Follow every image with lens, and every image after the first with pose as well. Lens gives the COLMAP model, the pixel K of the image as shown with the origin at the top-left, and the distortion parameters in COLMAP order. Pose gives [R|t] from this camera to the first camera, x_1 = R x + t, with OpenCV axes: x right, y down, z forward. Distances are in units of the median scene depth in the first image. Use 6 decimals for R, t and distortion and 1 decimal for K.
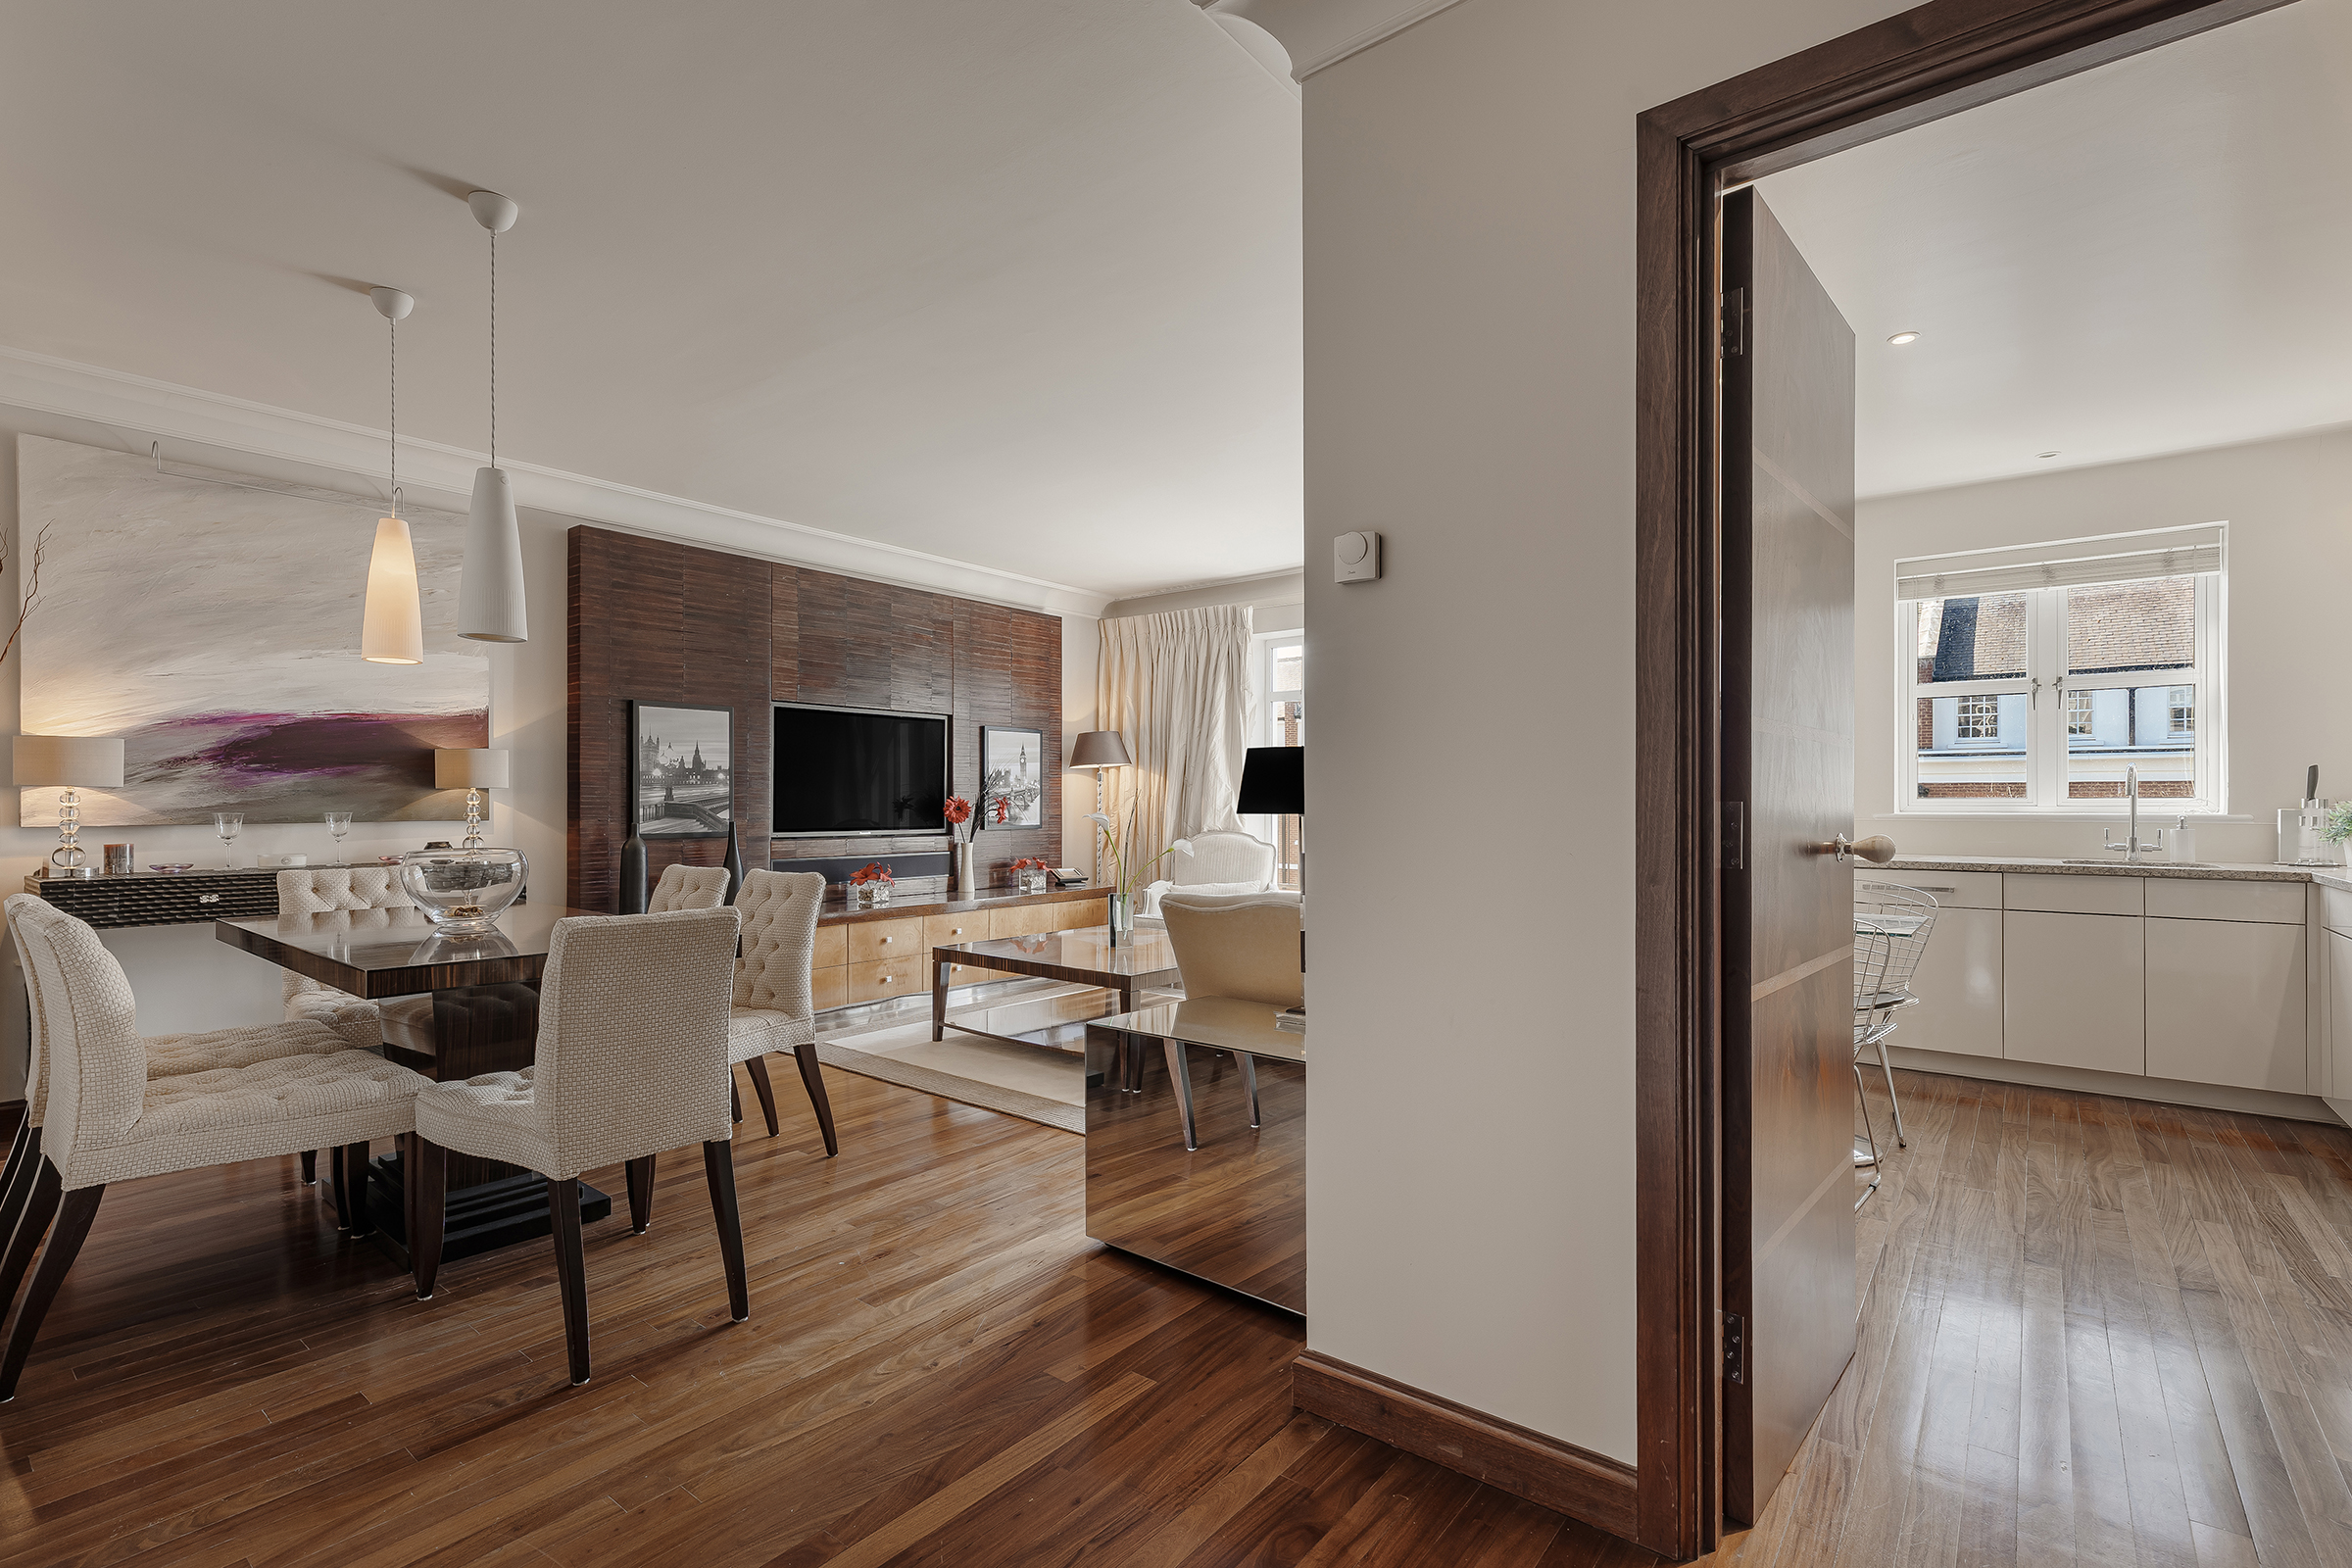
lens RADIAL K [[1080.0, 0, 1158.1], [0, 1080.0, 797.0], [0, 0, 1]] dist [0.002852, 0.000510]
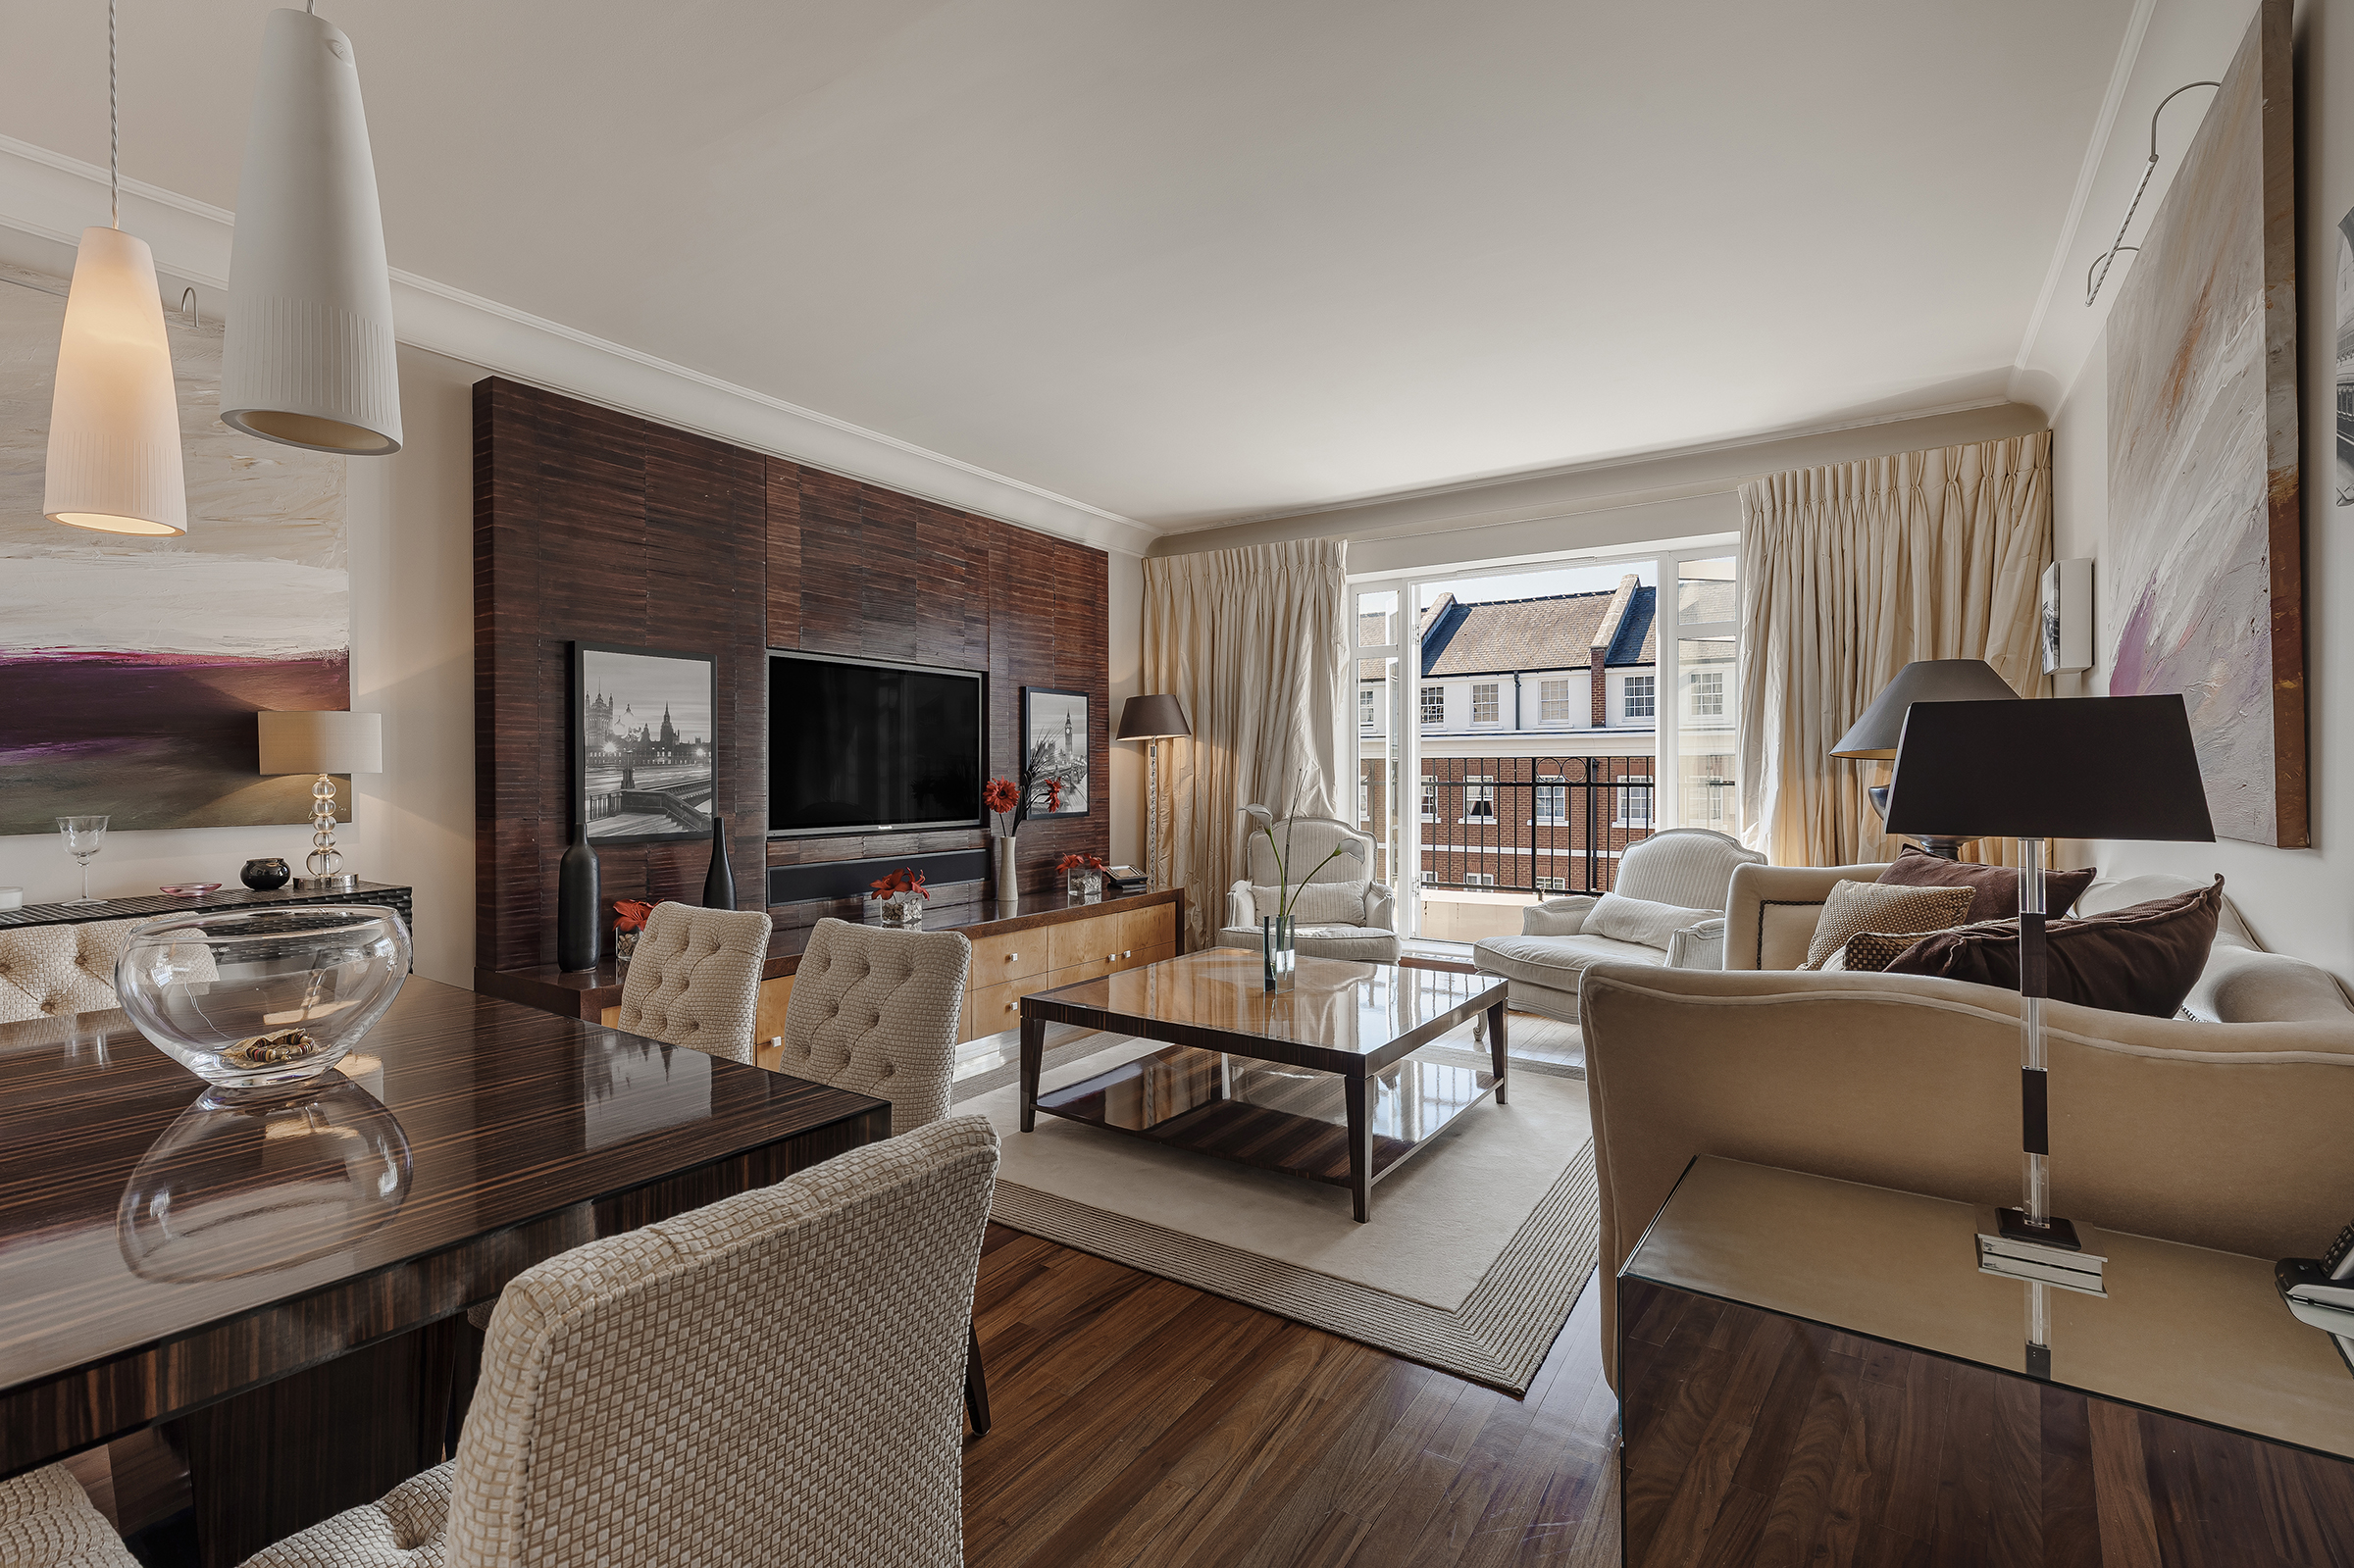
lens RADIAL K [[1058.2, 0, 1134.8], [0, 1058.2, 777.3], [0, 0, 1]] dist [0.003709, 0.000627]
pose [[0.997730, -0.002754, 0.067279, -0.167646], [0.002114, 0.999952, 0.009575, -0.009176], [-0.067302, -0.009411, 0.997688, 0.290499]]
